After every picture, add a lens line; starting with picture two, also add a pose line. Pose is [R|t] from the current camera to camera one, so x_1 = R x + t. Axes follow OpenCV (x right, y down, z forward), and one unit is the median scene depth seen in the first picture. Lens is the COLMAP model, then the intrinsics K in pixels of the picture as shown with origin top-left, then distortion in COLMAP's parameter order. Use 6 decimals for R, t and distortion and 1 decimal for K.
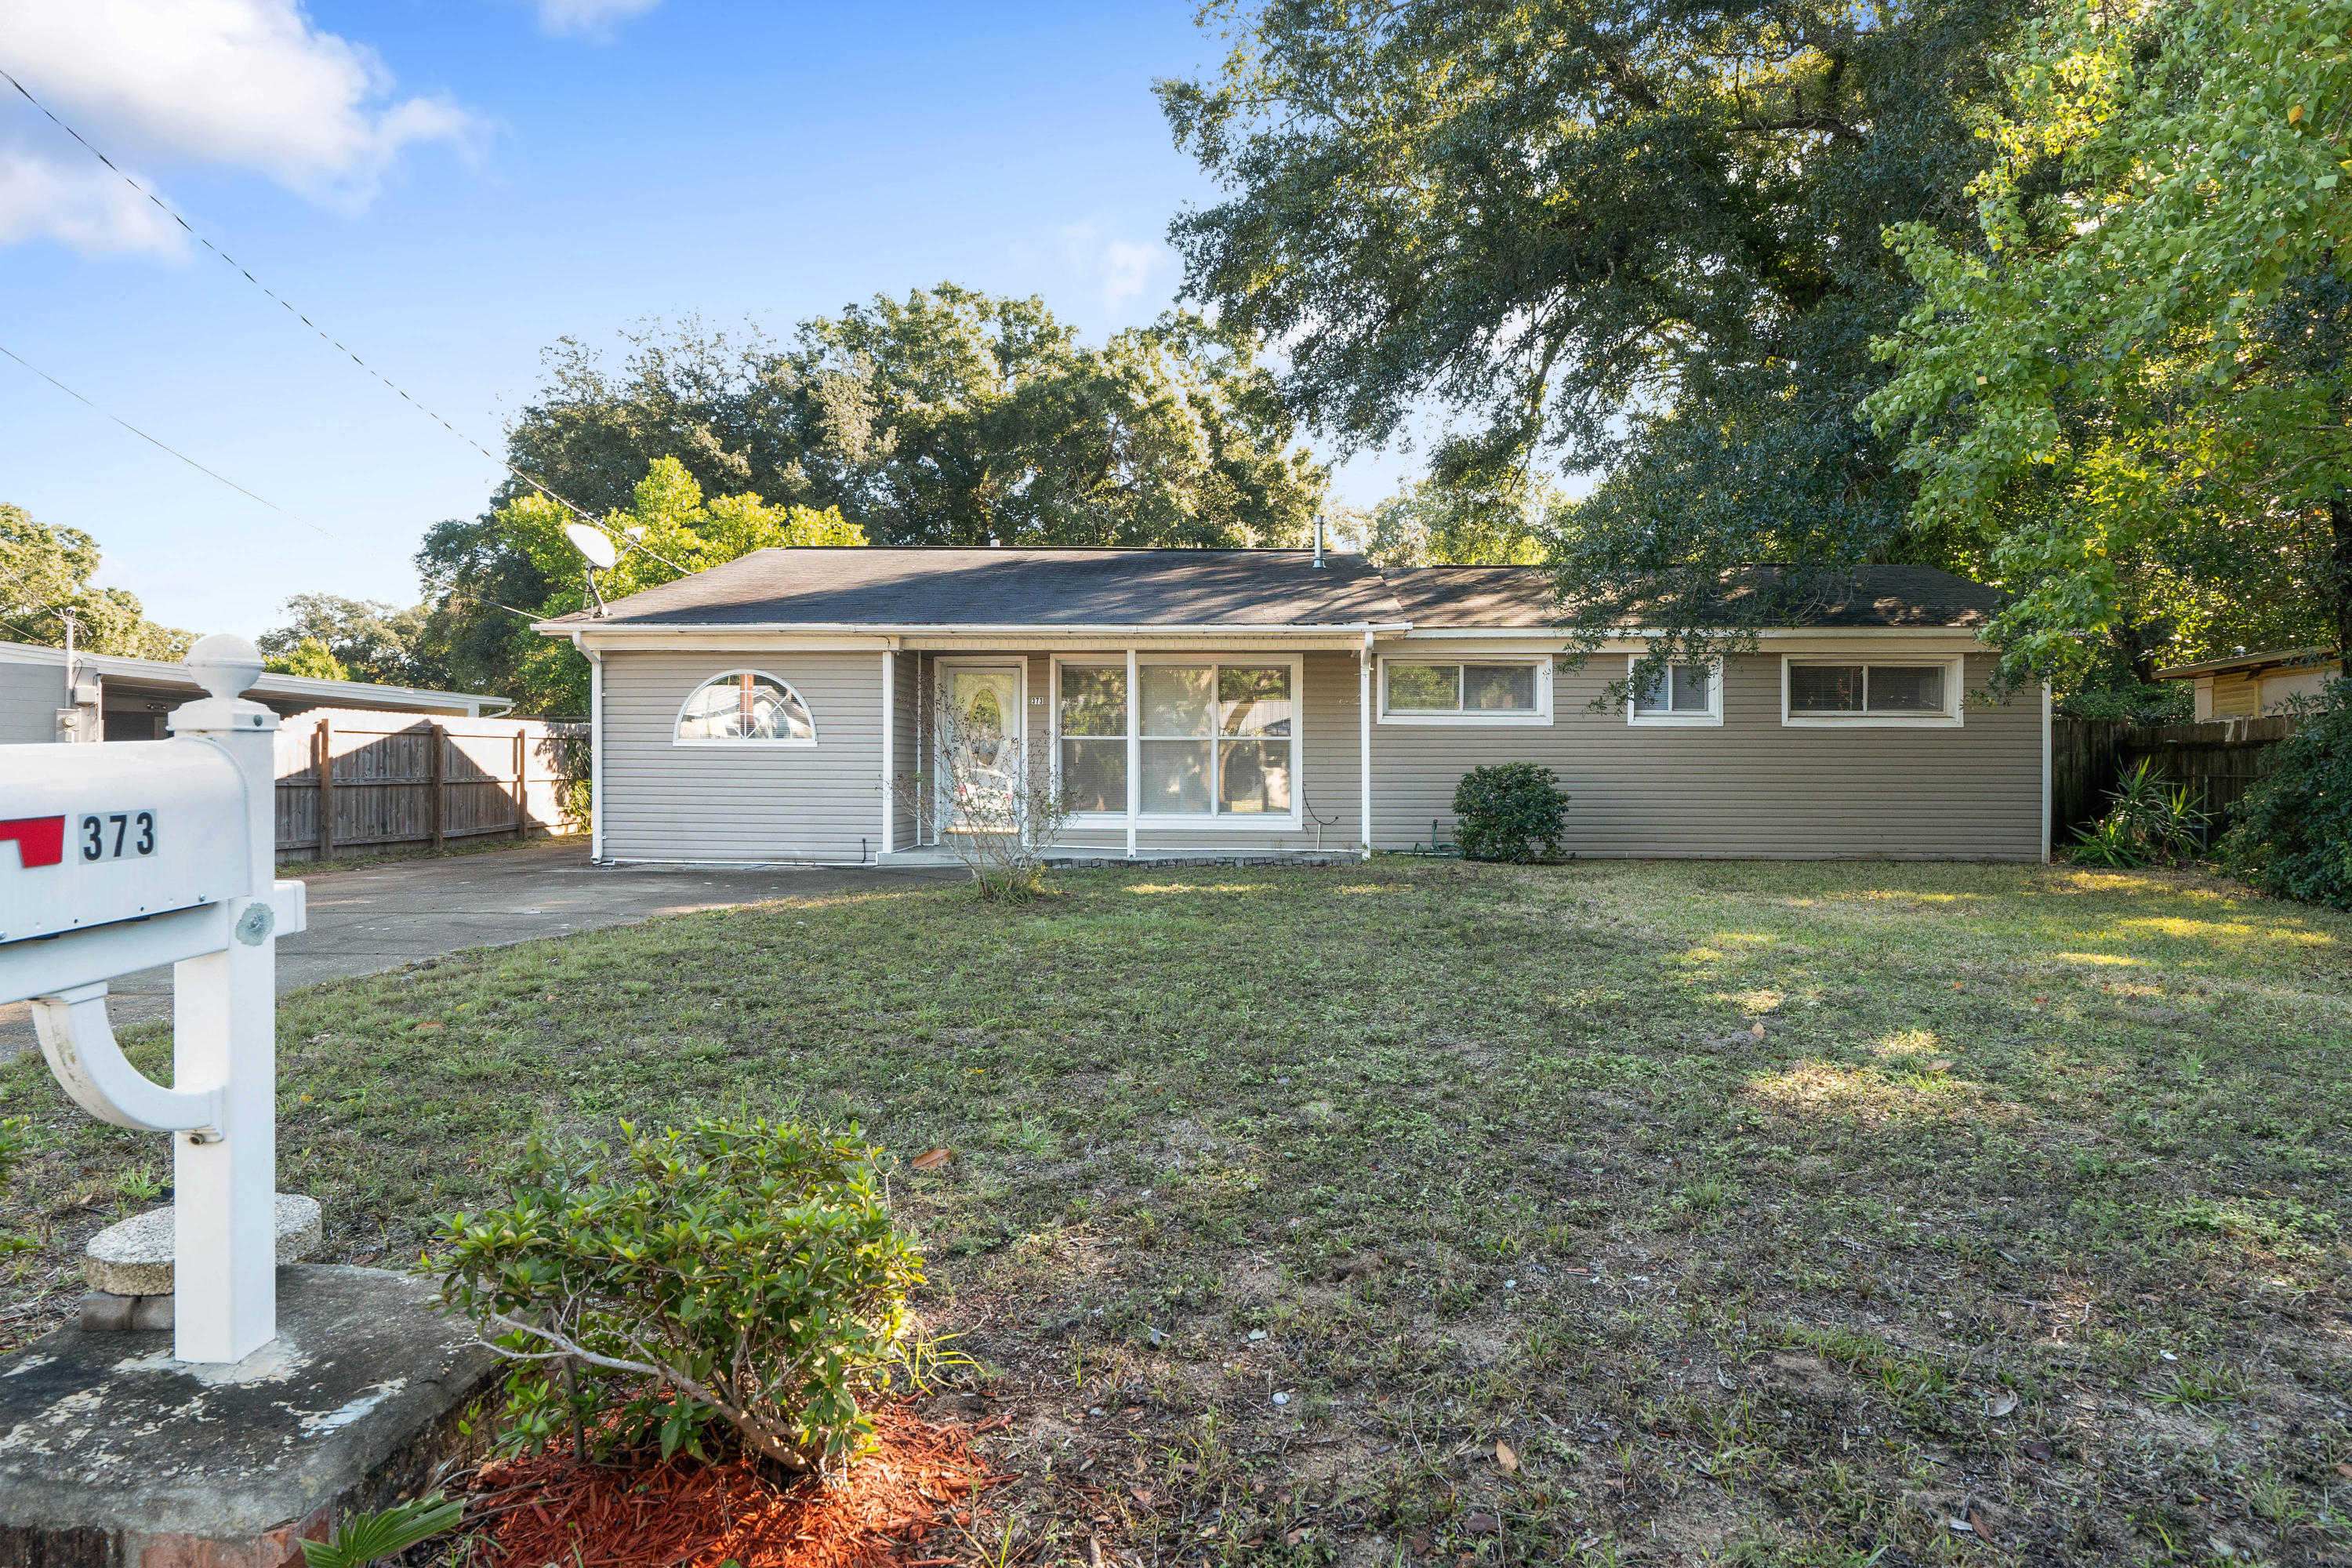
lens RADIAL K [[1260.4, 0, 1175.7], [0, 1260.4, 779.3], [0, 0, 1]] dist [-0.008253, -0.001059]
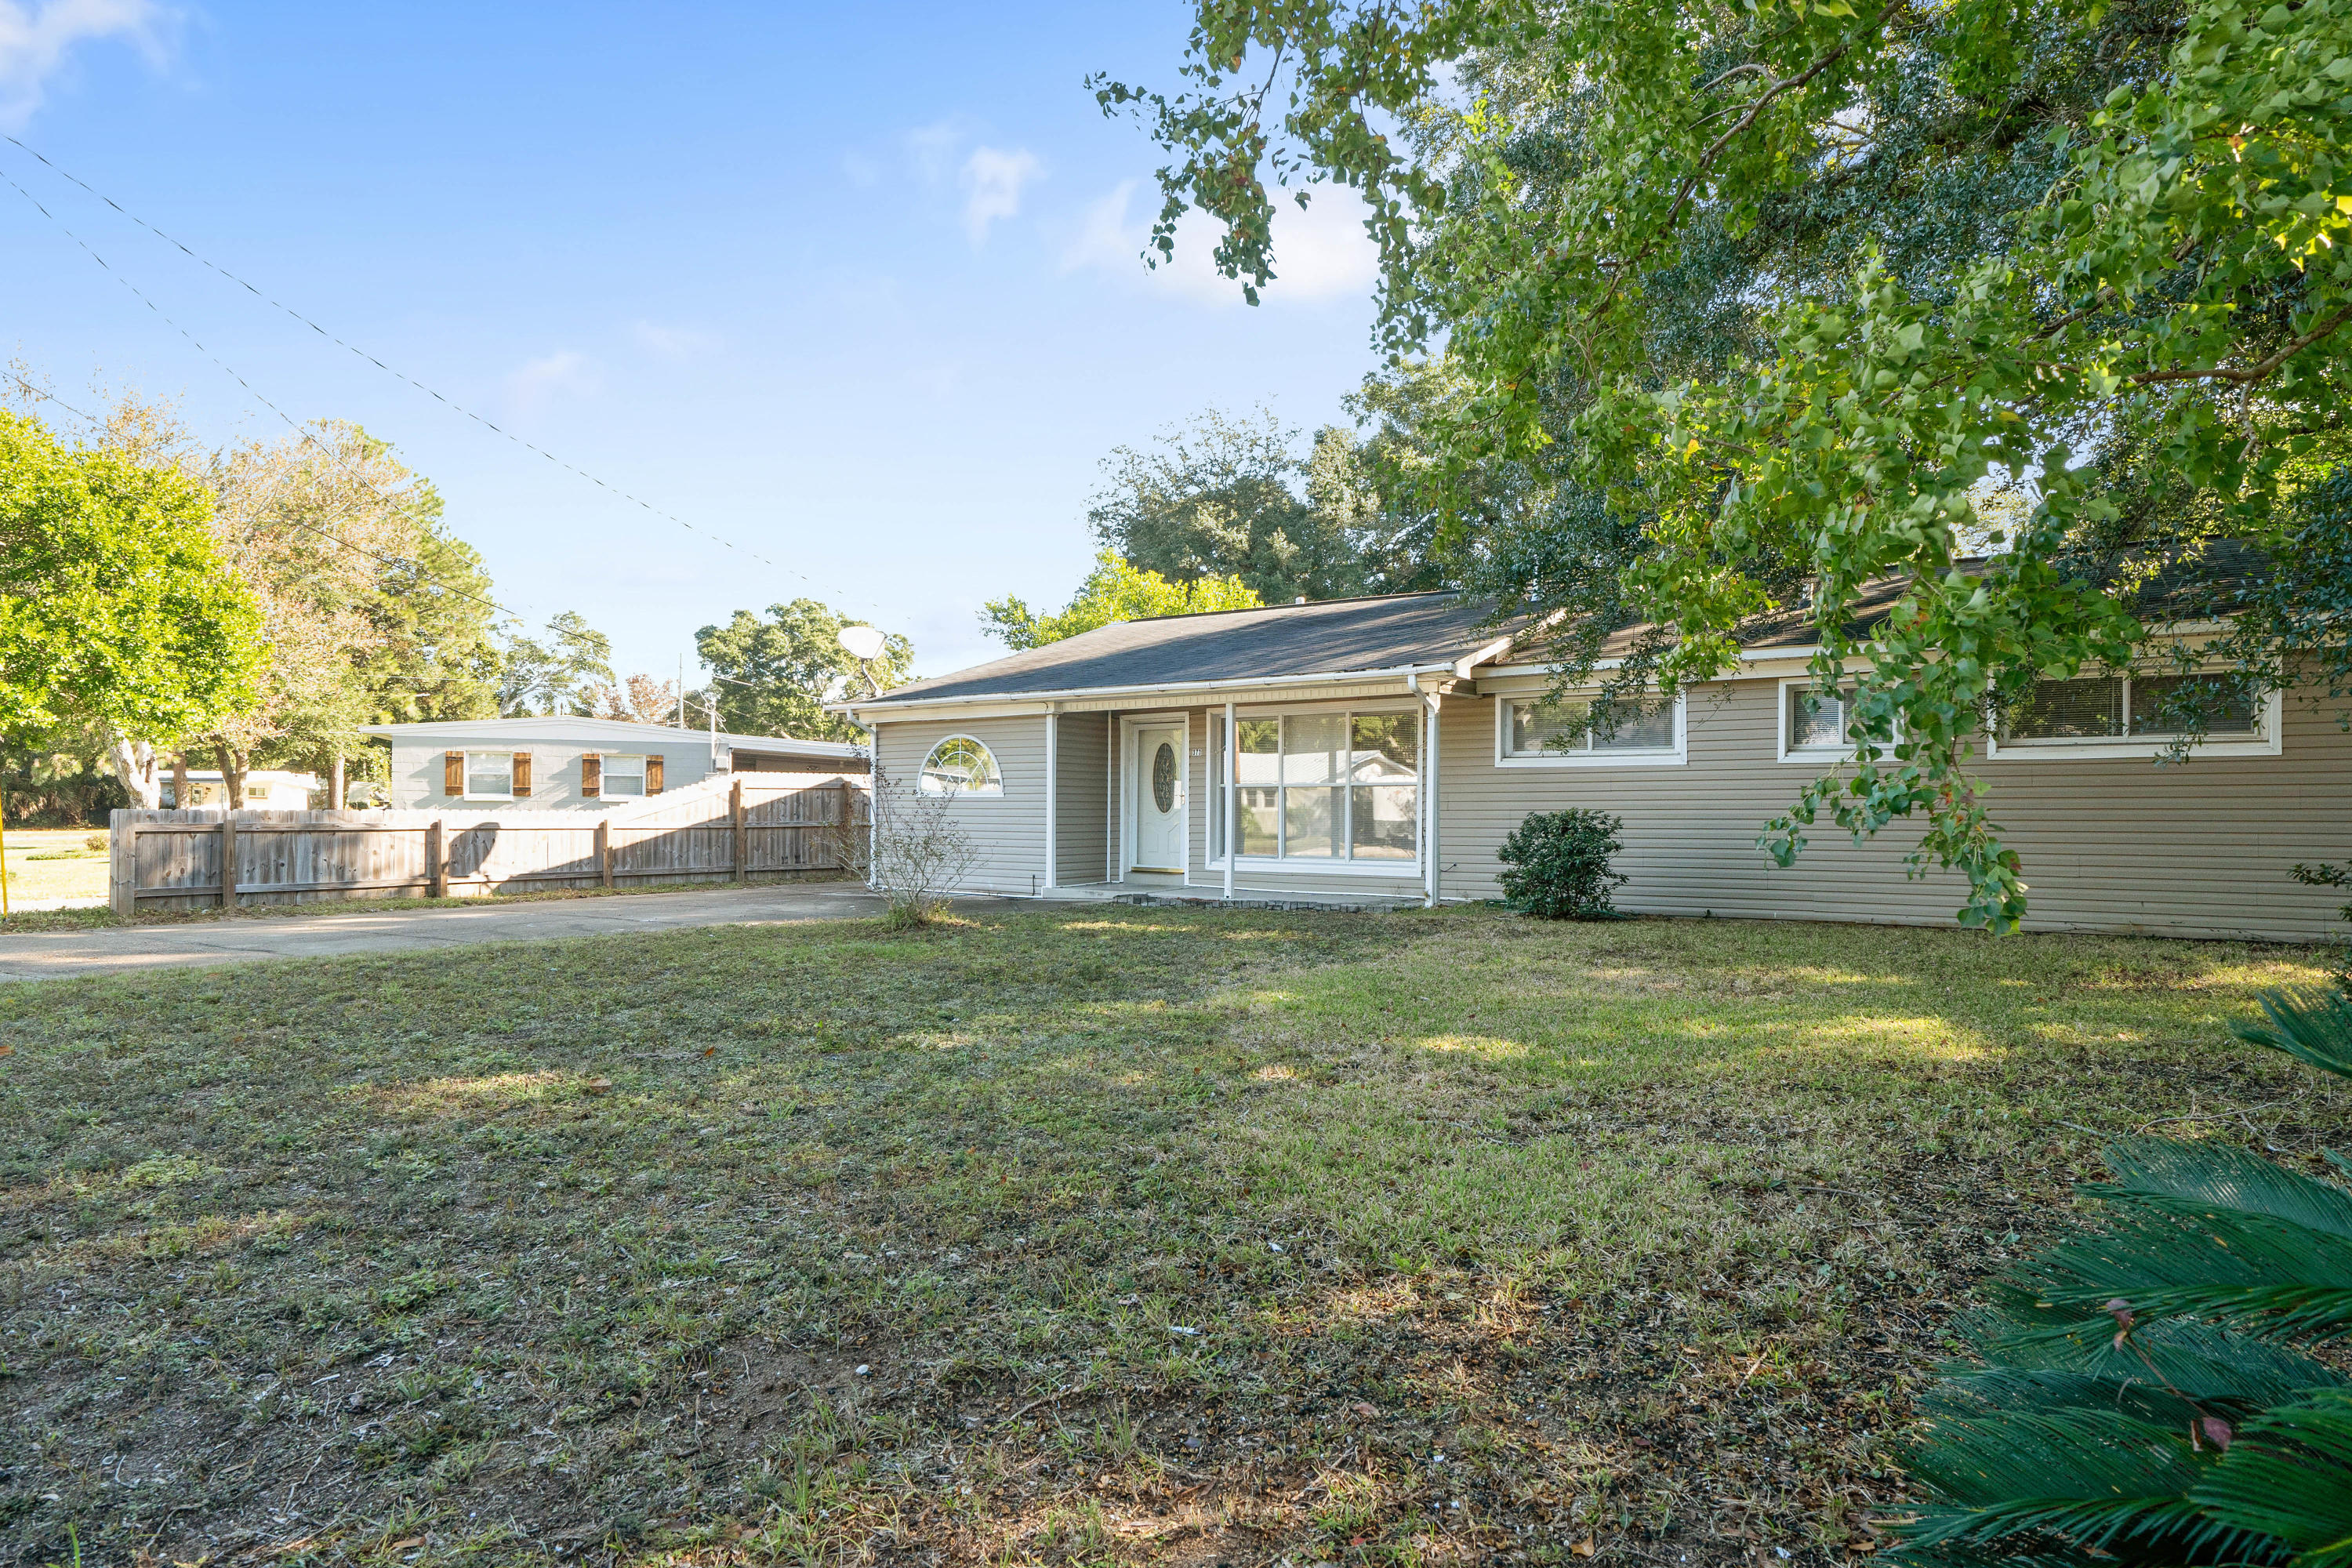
lens RADIAL K [[1260.4, 0, 1175.3], [0, 1260.4, 793.7], [0, 0, 1]] dist [-0.008253, -0.001059]
pose [[0.853309, -0.010016, -0.521309, 0.442131], [-0.001757, 0.999755, -0.022085, -0.002425], [0.521402, 0.019761, 0.853082, 0.063505]]
